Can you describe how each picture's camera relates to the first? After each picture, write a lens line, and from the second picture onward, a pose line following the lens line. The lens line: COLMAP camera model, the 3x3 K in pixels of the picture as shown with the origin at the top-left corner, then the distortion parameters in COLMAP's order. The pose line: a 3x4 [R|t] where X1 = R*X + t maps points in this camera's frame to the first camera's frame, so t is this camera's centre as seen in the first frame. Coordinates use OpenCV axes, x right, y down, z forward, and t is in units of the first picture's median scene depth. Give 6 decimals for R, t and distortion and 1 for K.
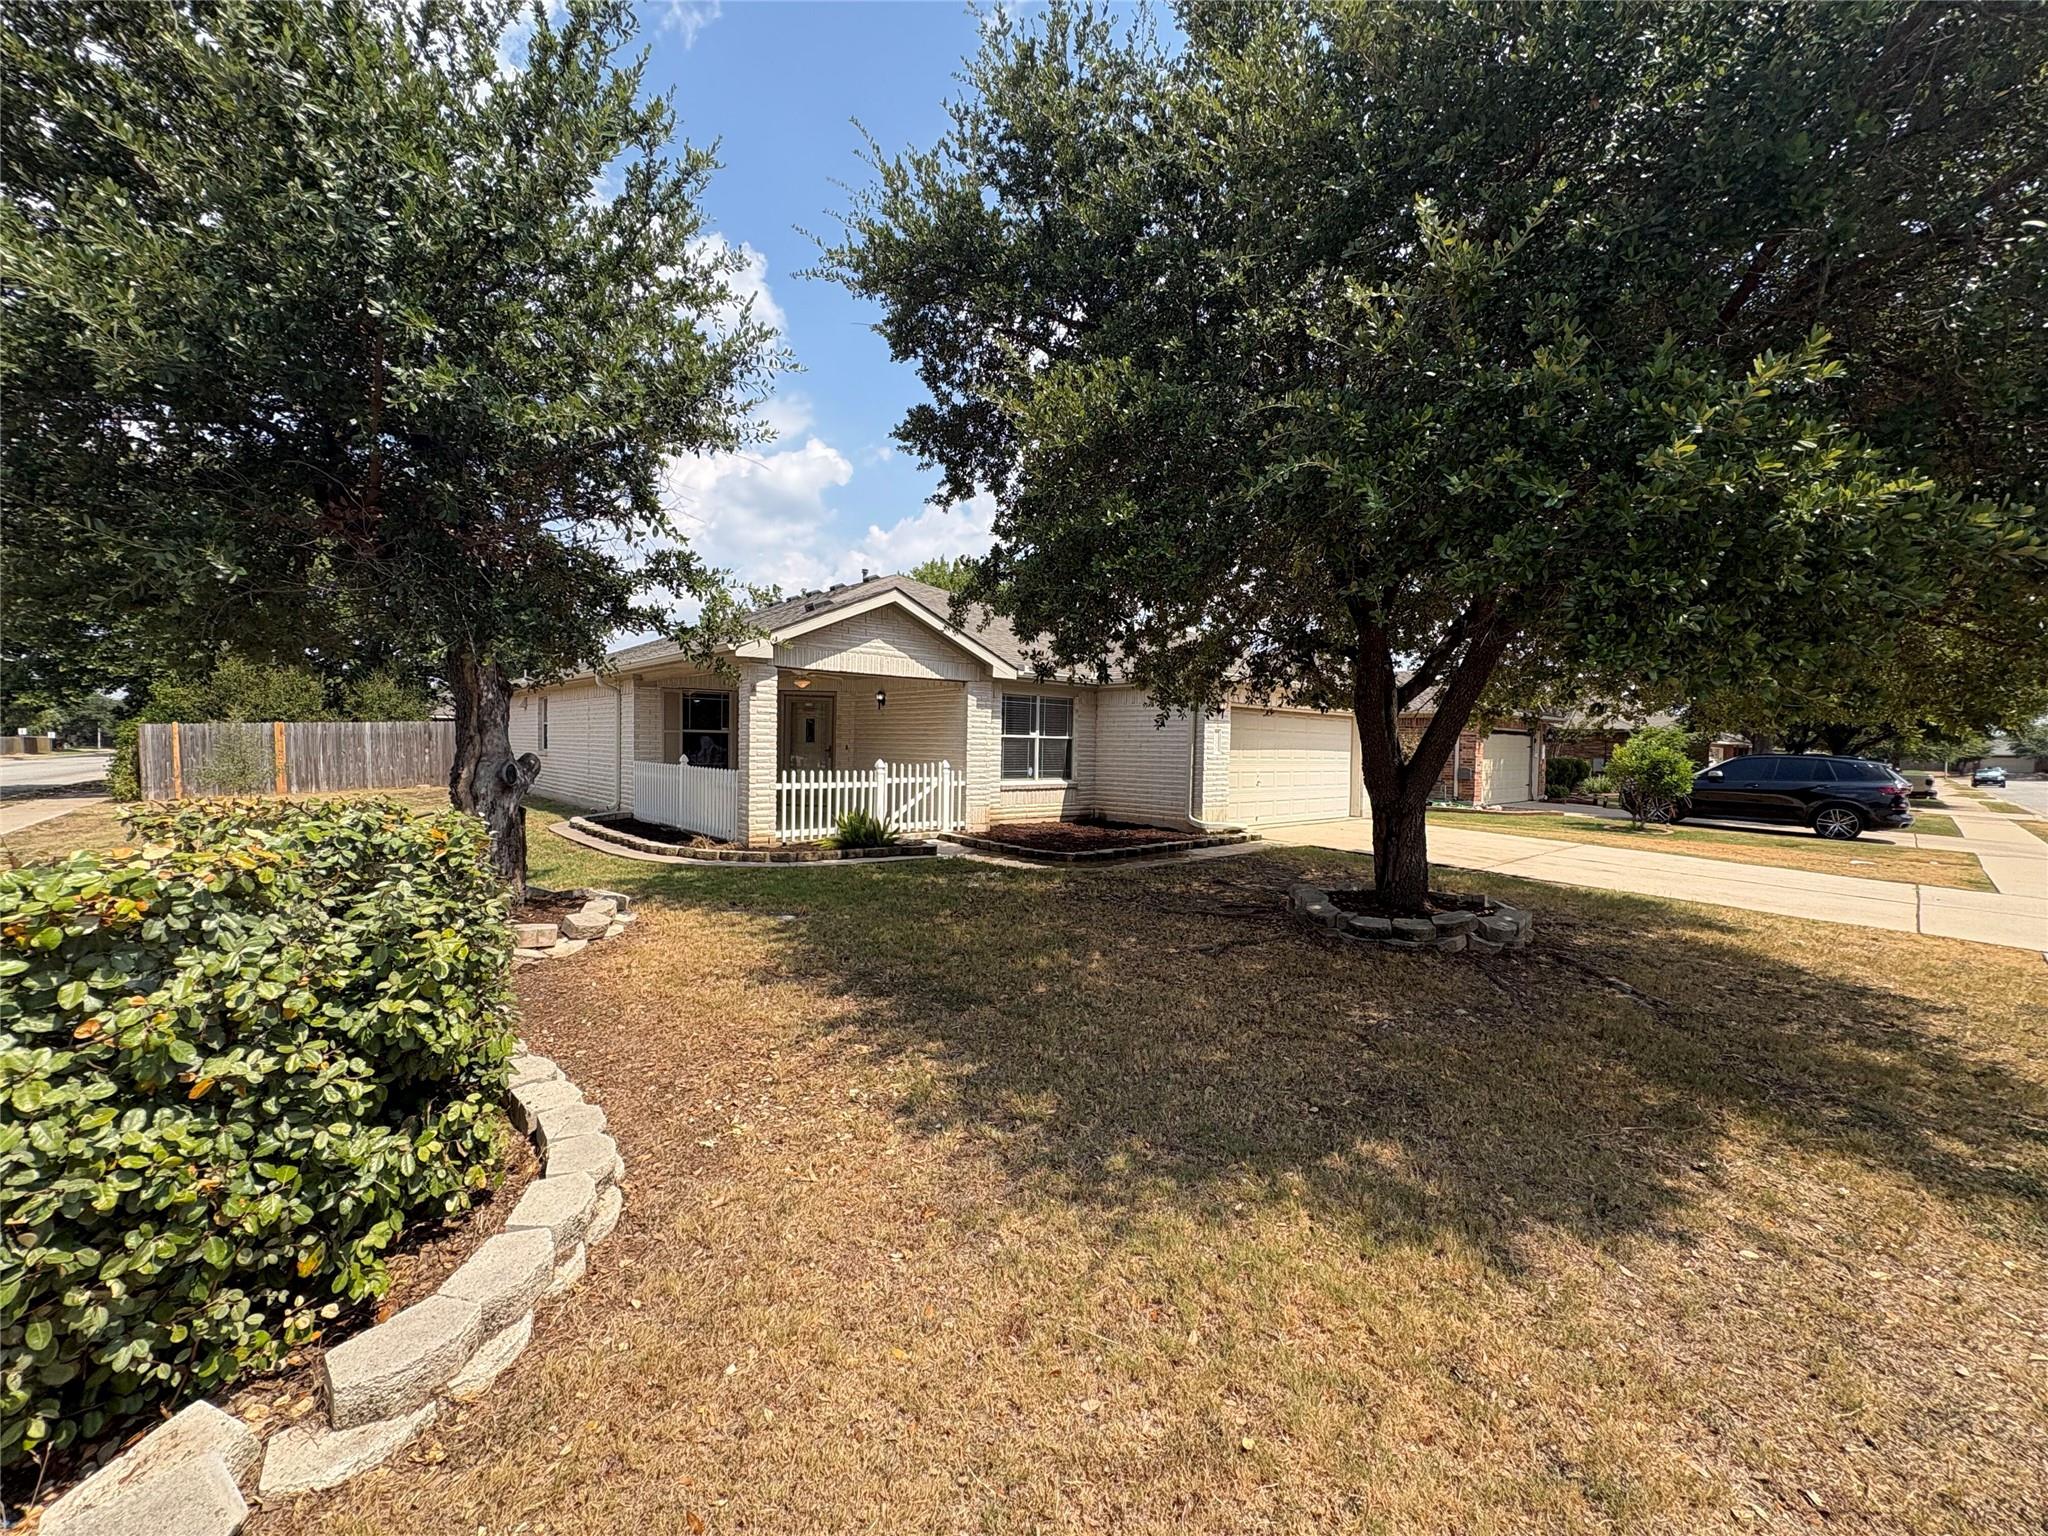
lens RADIAL K [[813.7, 0, 1023.3], [0, 813.7, 770.1], [0, 0, 1]] dist [0.000180, 0.000748]
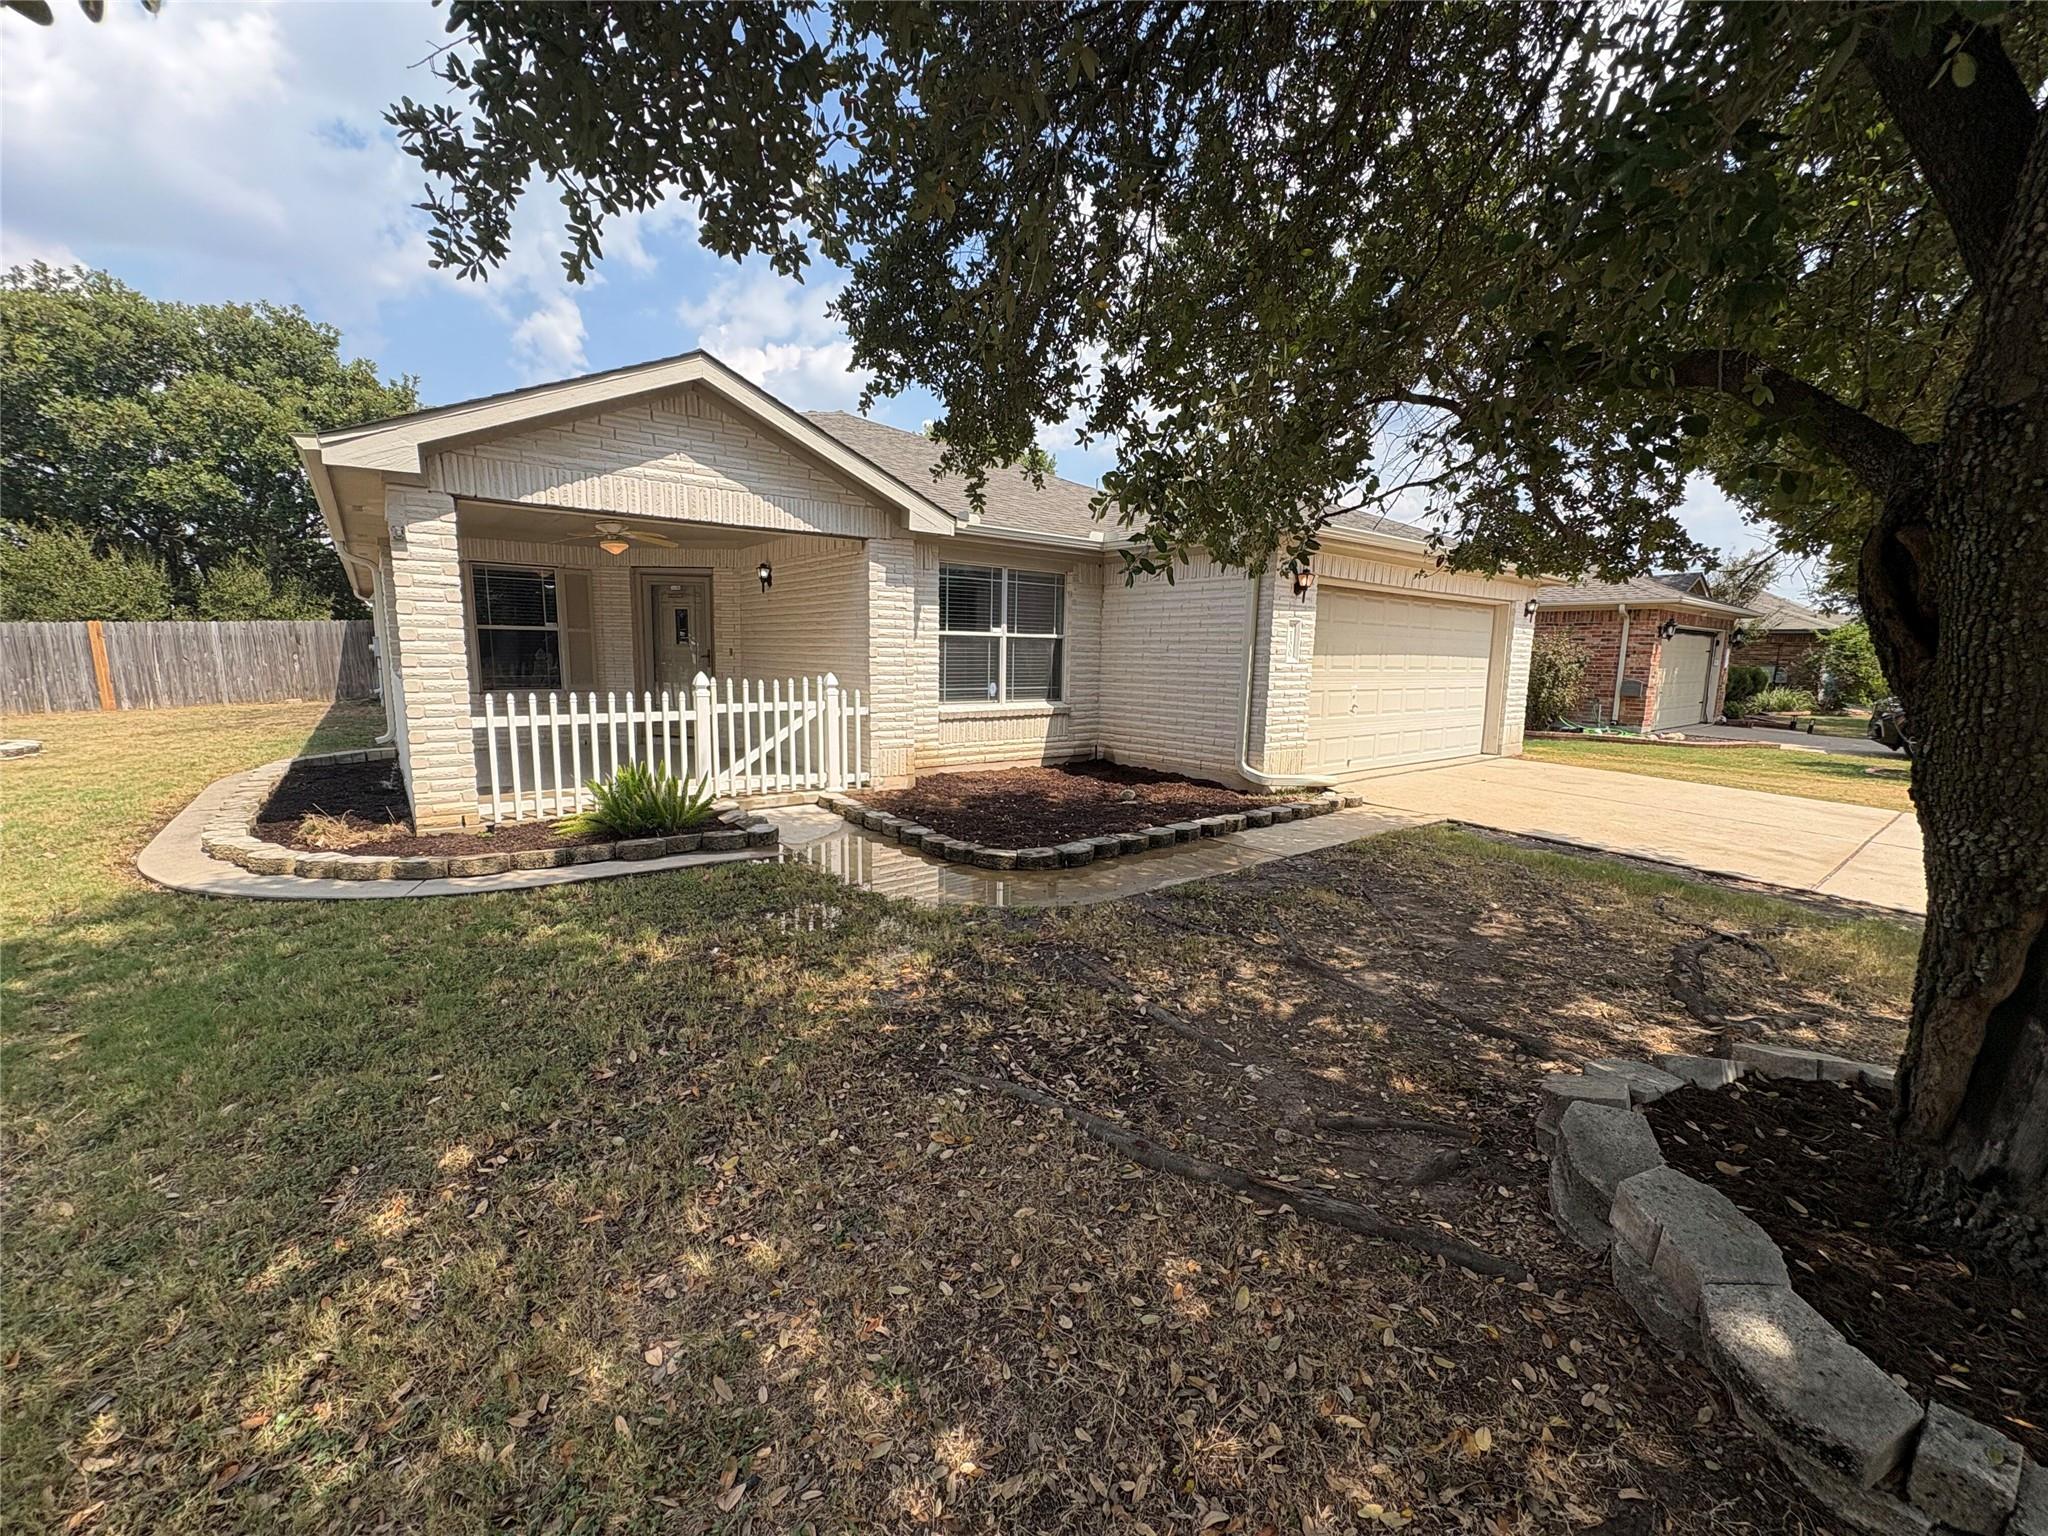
lens RADIAL K [[813.7, 0, 1023.3], [0, 813.7, 770.1], [0, 0, 1]] dist [0.000180, 0.000748]
pose [[0.997805, 0.008822, -0.065623, 0.083109], [-0.001290, 0.993487, 0.113939, -0.009094], [0.066201, -0.113604, 0.991318, 0.395547]]
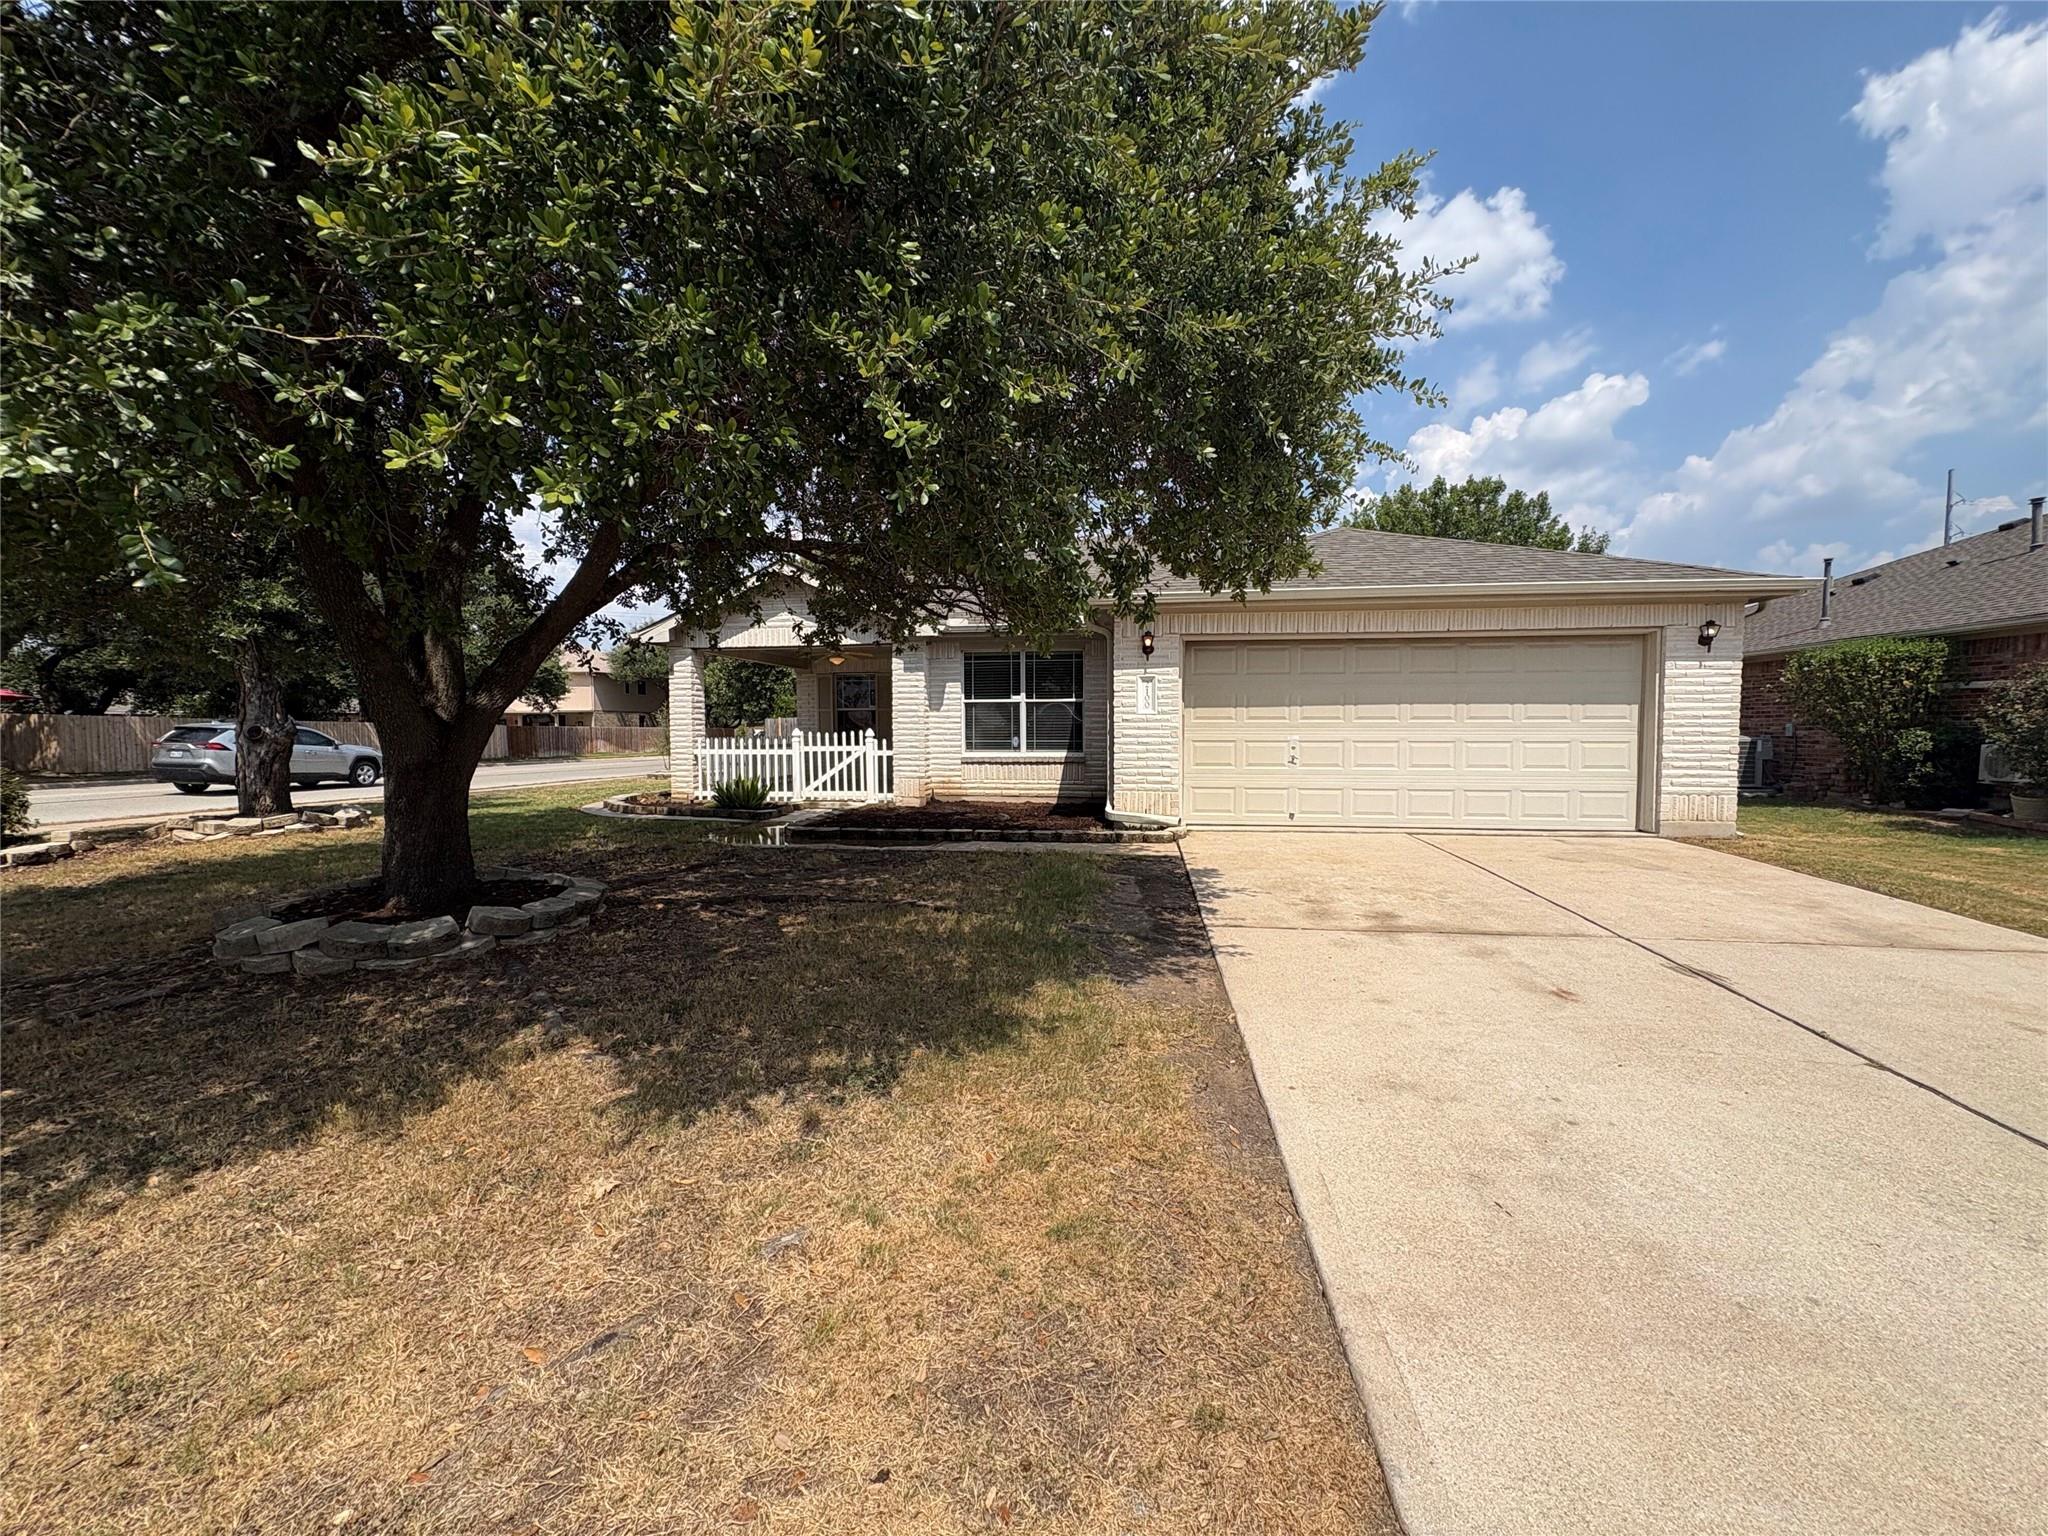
lens RADIAL K [[813.7, 0, 1023.3], [0, 813.7, 770.1], [0, 0, 1]] dist [0.000180, 0.000748]
pose [[0.641879, 0.021076, -0.766516, 0.734058], [-0.007907, 0.999751, 0.020867, 0.014808], [0.766765, -0.007333, 0.641886, 0.507042]]
